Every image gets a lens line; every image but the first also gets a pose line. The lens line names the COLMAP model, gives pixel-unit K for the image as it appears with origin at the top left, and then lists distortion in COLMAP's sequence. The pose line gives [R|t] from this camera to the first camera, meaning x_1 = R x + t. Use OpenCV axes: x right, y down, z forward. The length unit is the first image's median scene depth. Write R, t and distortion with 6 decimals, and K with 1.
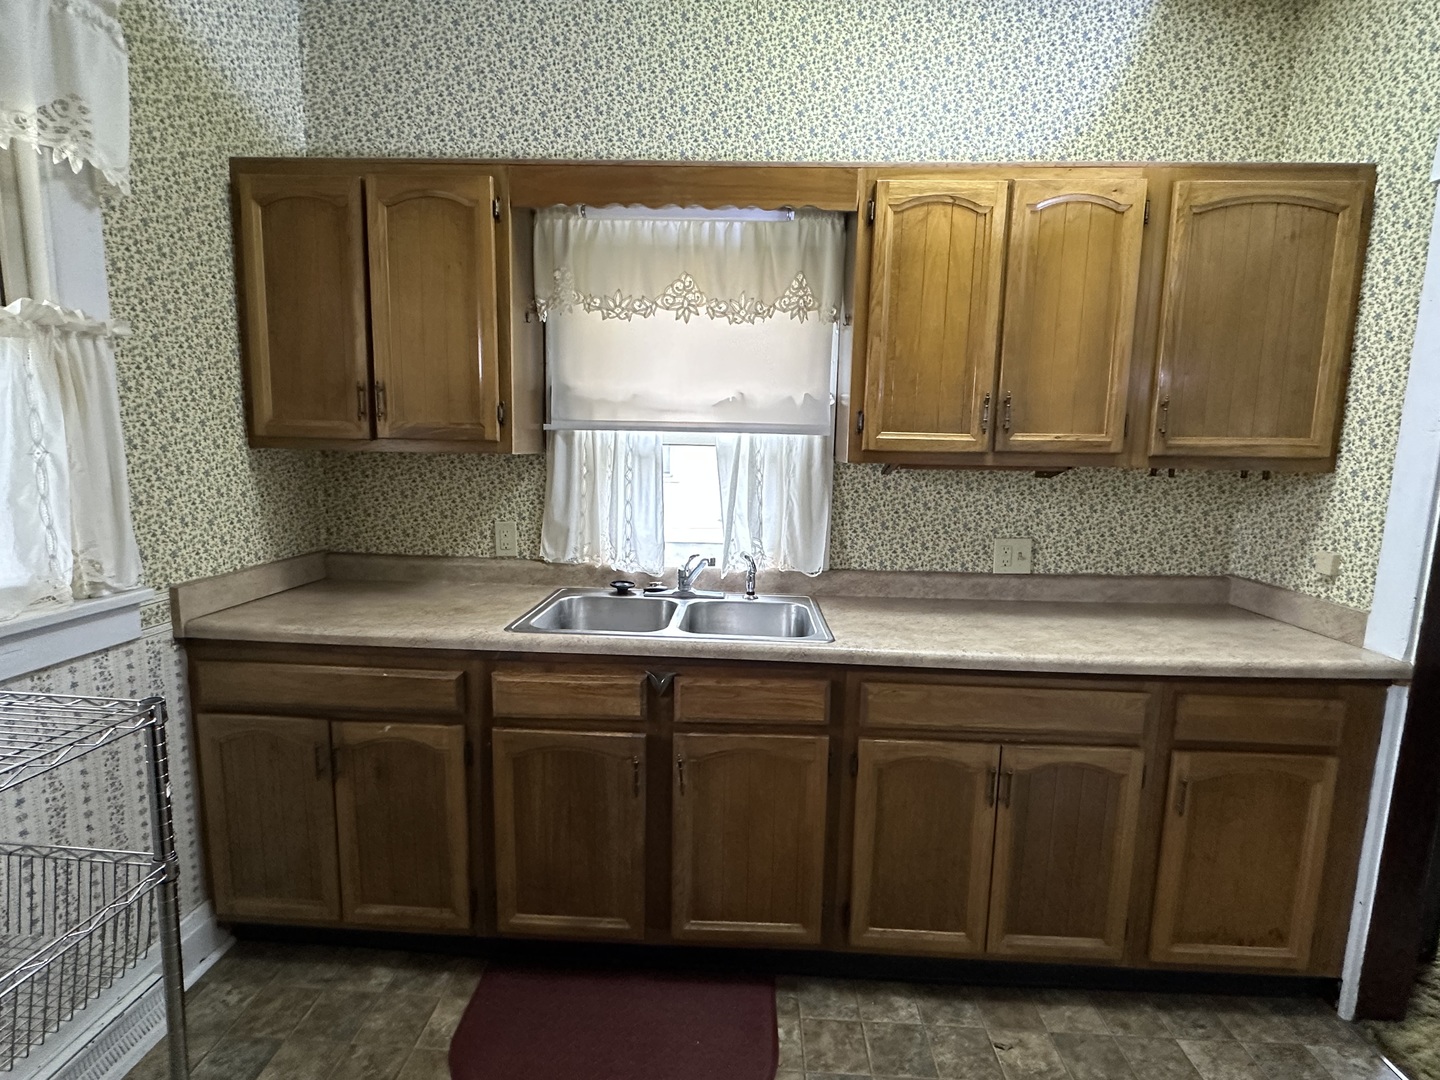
lens RADIAL K [[701.6, 0, 719.2], [0, 701.6, 545.5], [0, 0, 1]] dist [-0.002677, -0.001513]
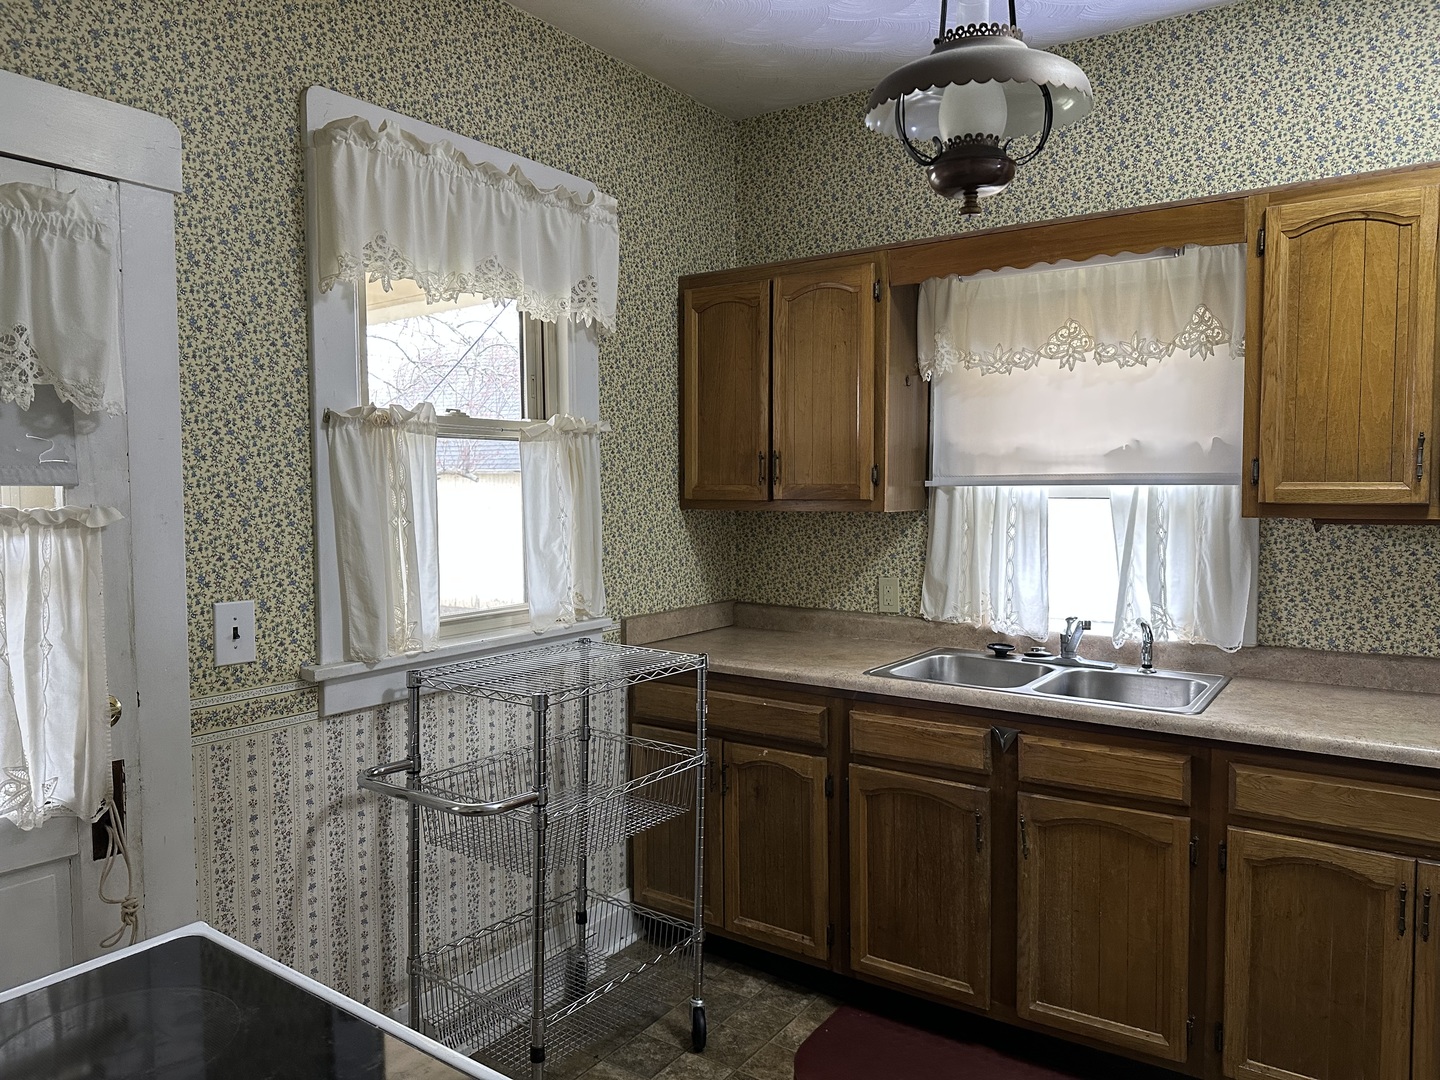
lens RADIAL K [[990.1, 0, 720.0], [0, 990.1, 540.0], [0, 0, 1]] dist [0.047225, -0.003291]
pose [[0.846603, 0.003768, -0.532211, 0.301939], [-0.051326, 0.995892, -0.074594, 0.037557], [0.529744, 0.090468, 0.843319, -0.405778]]
